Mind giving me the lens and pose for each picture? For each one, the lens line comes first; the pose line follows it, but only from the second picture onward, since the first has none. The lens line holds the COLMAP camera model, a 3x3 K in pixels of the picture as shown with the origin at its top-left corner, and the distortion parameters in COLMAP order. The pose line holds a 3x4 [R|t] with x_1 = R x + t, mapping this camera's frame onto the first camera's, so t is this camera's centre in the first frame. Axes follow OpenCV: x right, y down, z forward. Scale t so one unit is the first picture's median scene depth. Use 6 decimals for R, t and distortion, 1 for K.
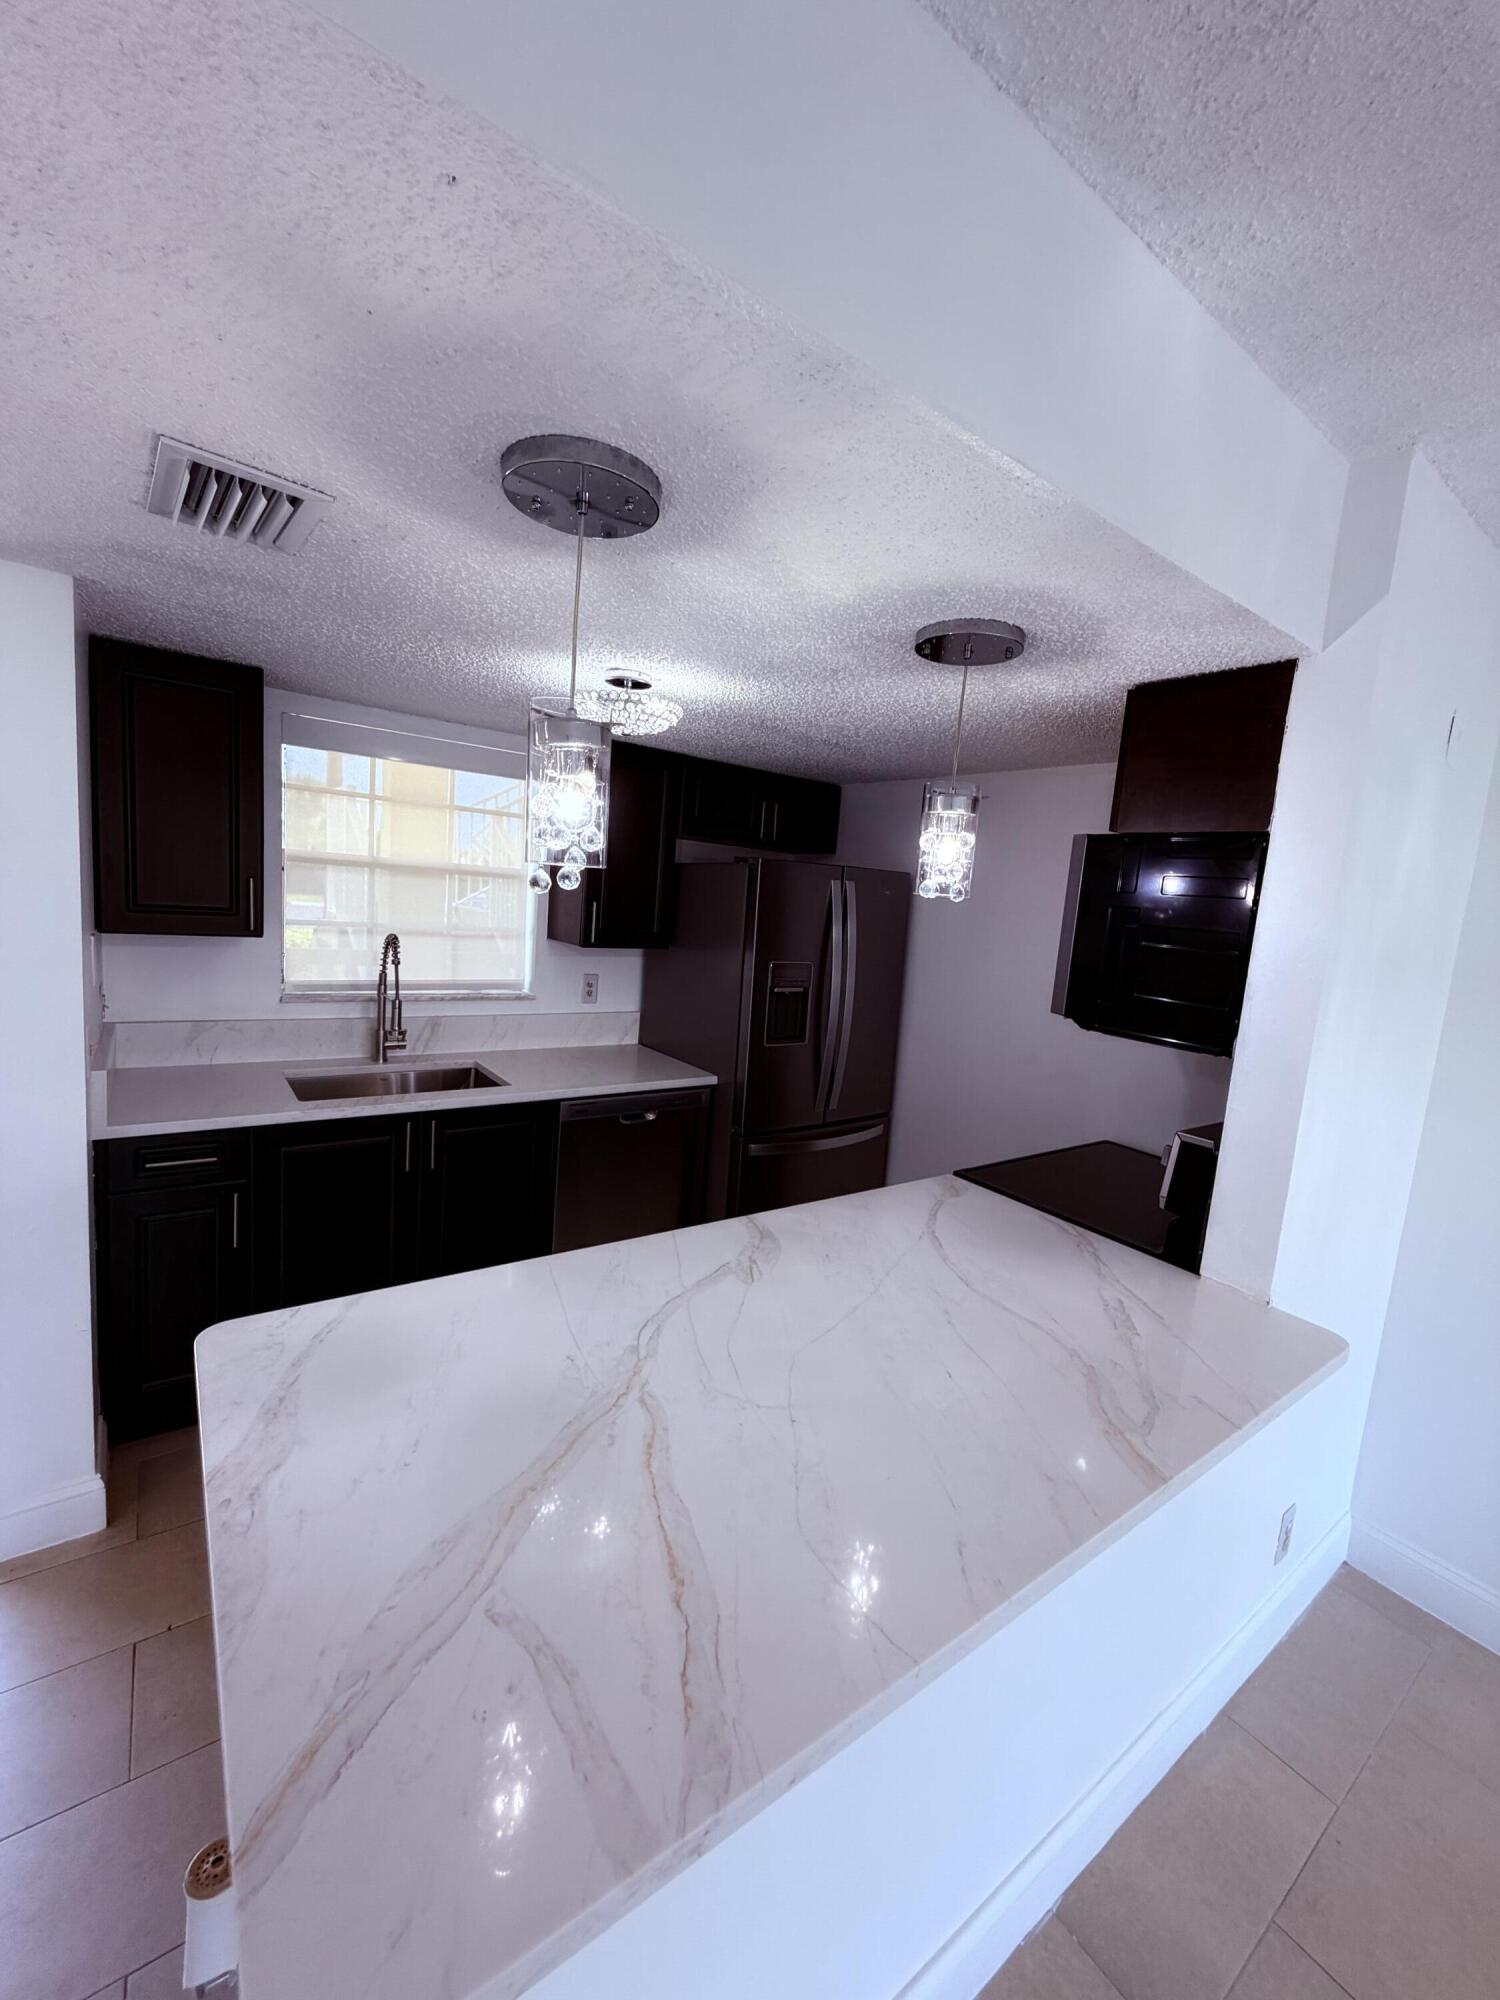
lens RADIAL K [[801.8, 0, 755.1], [0, 801.8, 996.1], [0, 0, 1]] dist [0.001036, 0.002153]
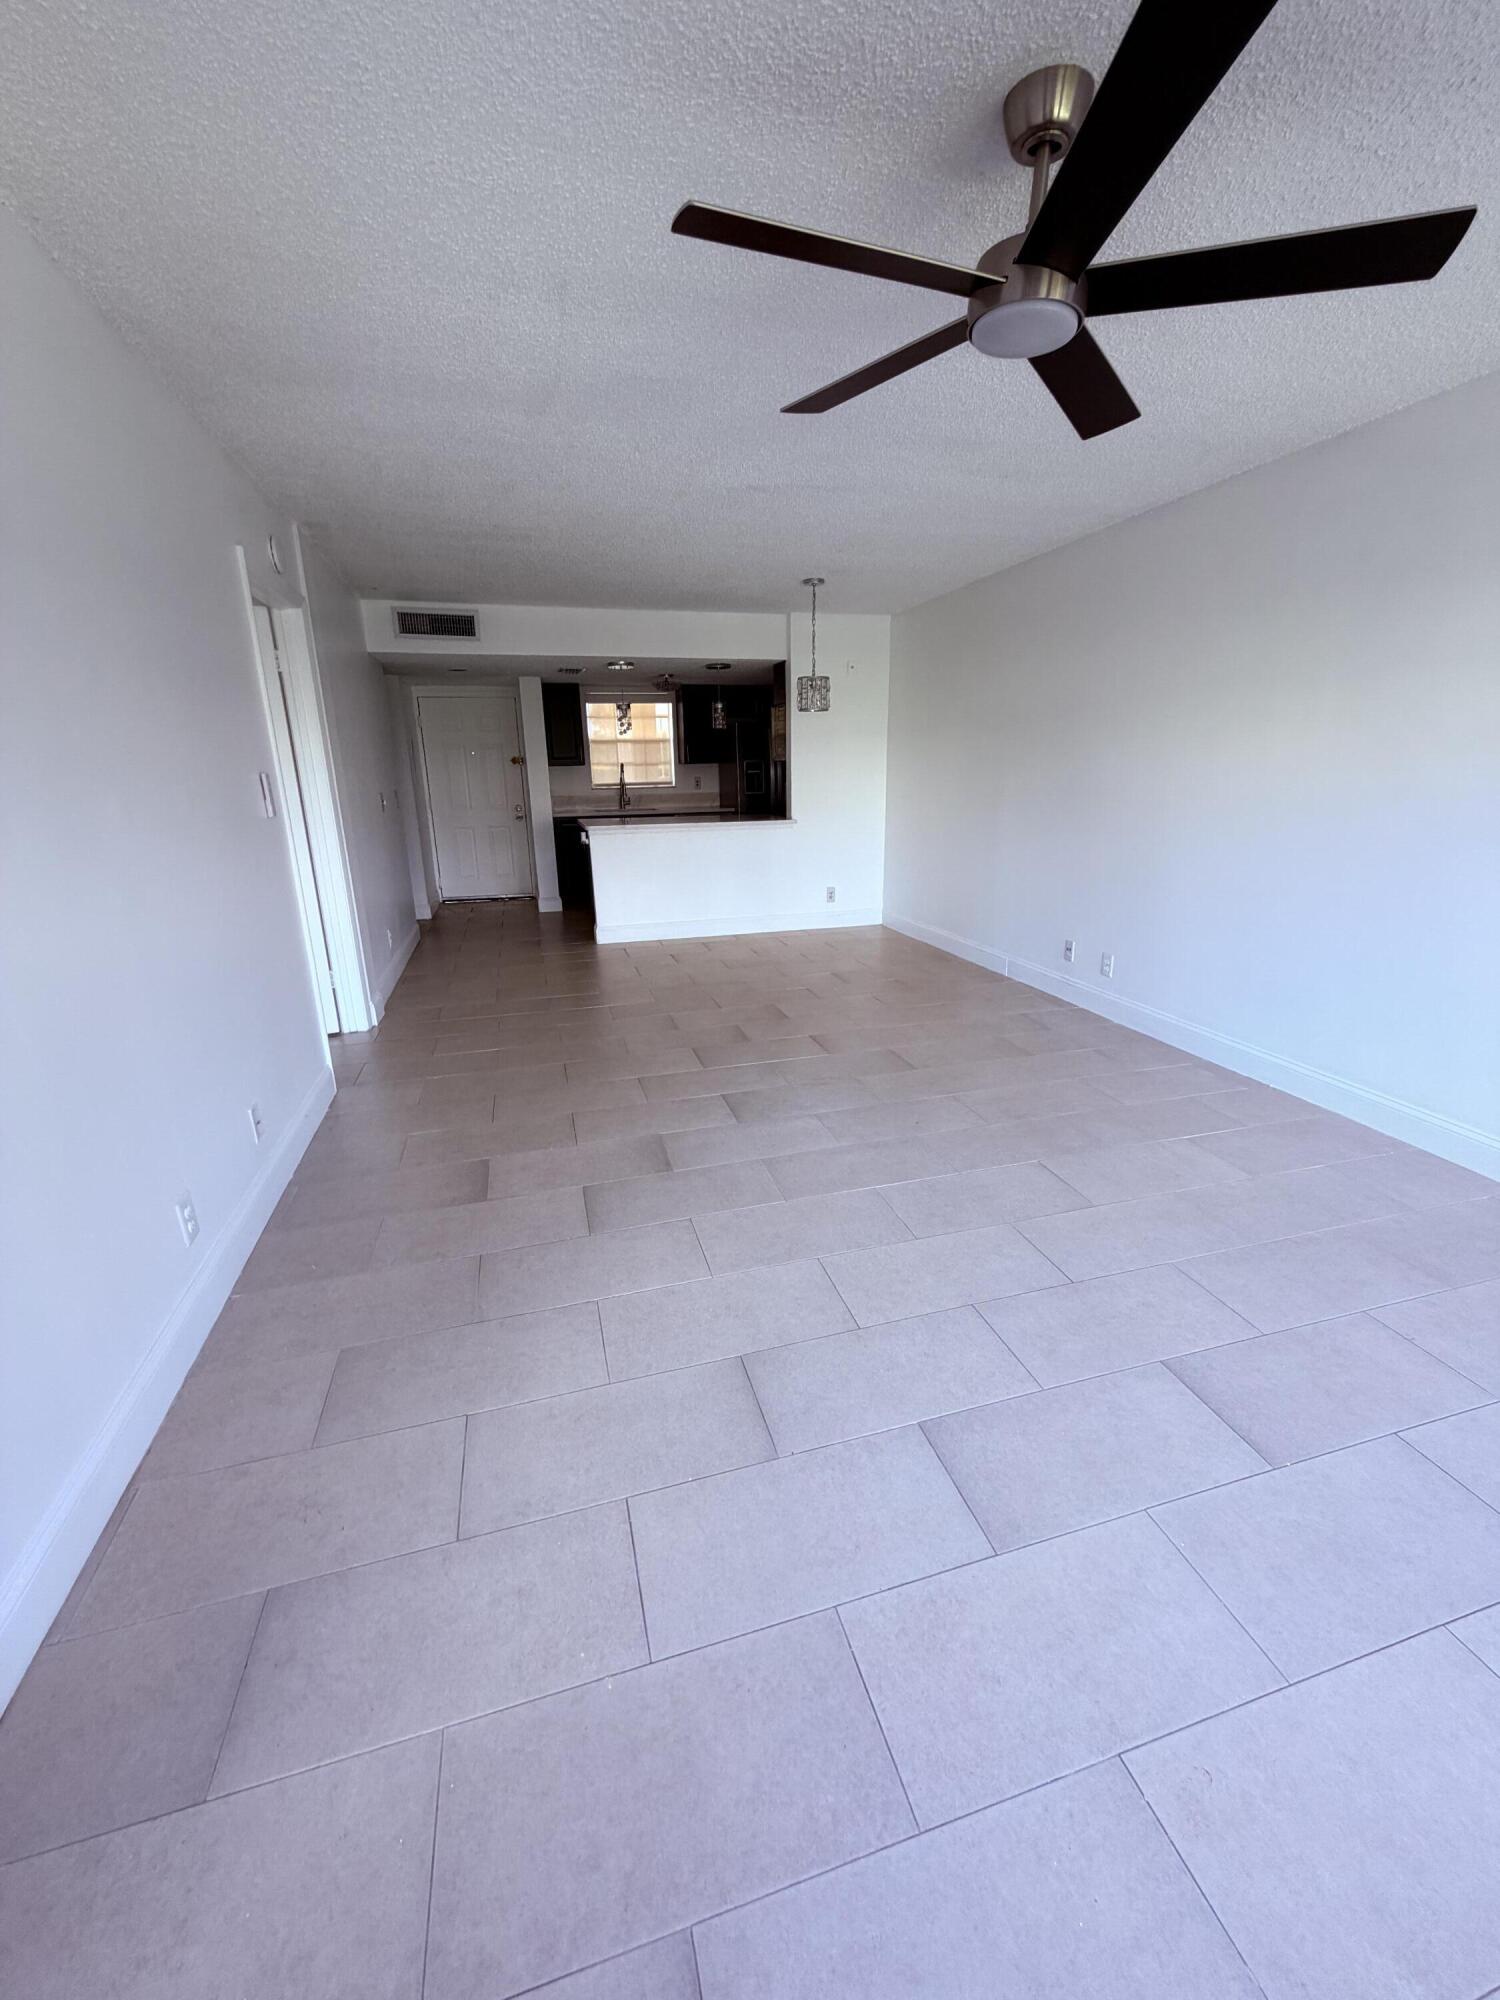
lens RADIAL K [[801.8, 0, 749.8], [0, 801.8, 993.9], [0, 0, 1]] dist [0.001036, 0.002153]
pose [[0.934272, 0.018689, -0.356071, 1.013084], [0.041743, 0.986026, 0.161280, 0.288367], [0.354109, -0.165543, 0.920436, -1.628538]]
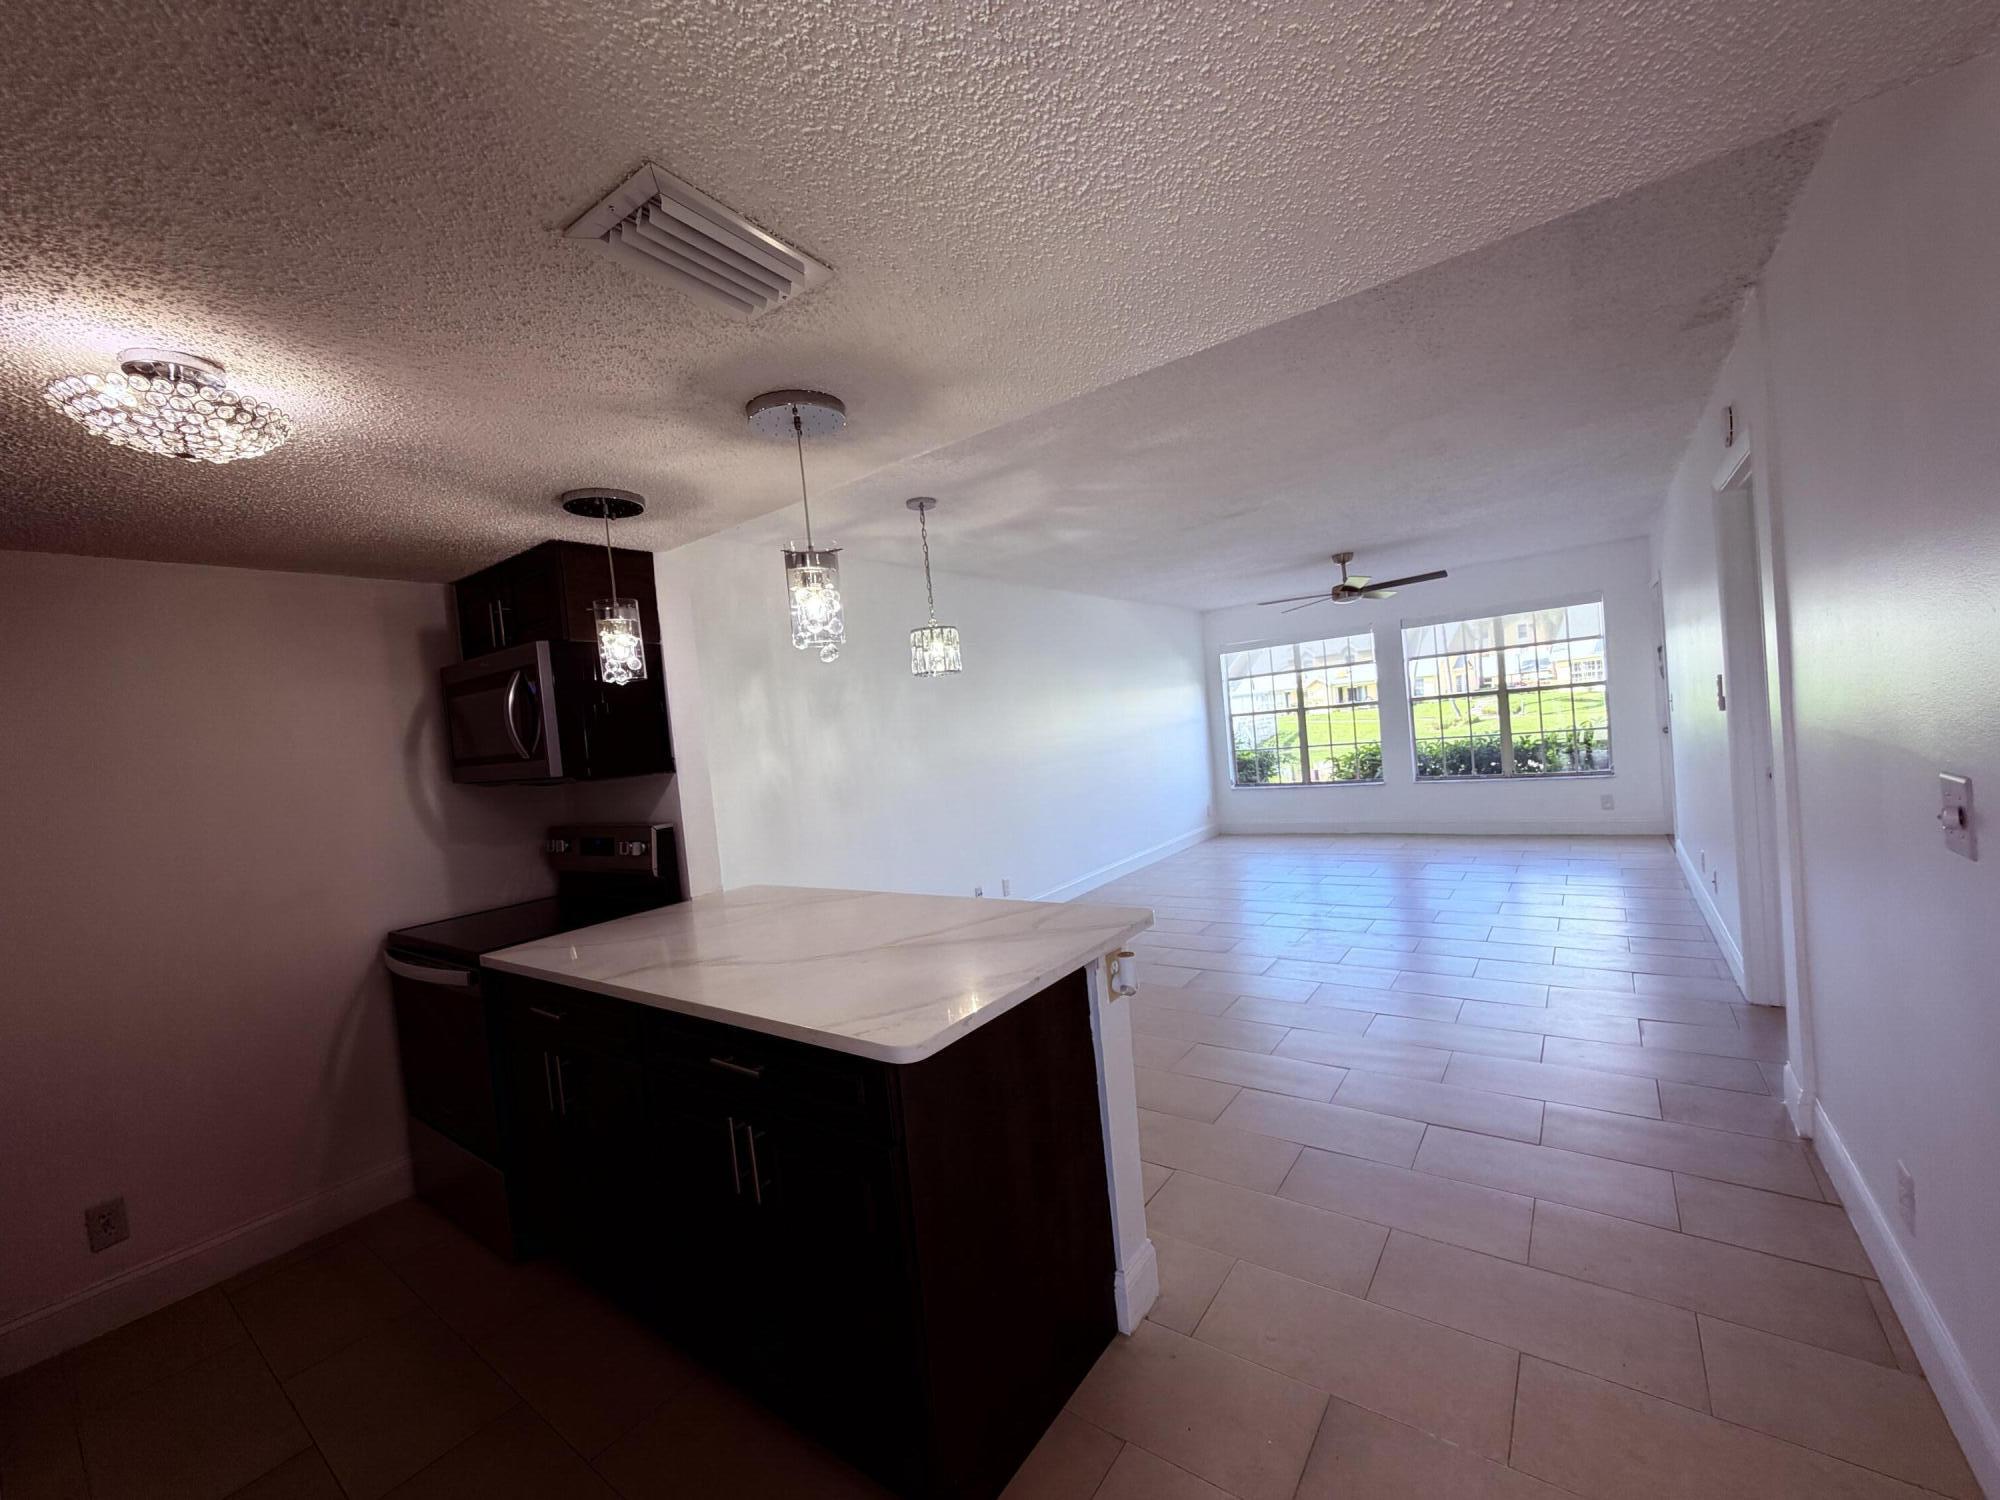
lens RADIAL K [[801.8, 0, 994.7], [0, 801.8, 757.1], [0, 0, 1]] dist [0.001036, 0.002153]
pose [[-0.293984, -0.090598, 0.951507, -0.694406], [0.192432, 0.969503, 0.151766, -0.046513], [-0.936239, 0.227718, -0.267584, 0.435214]]
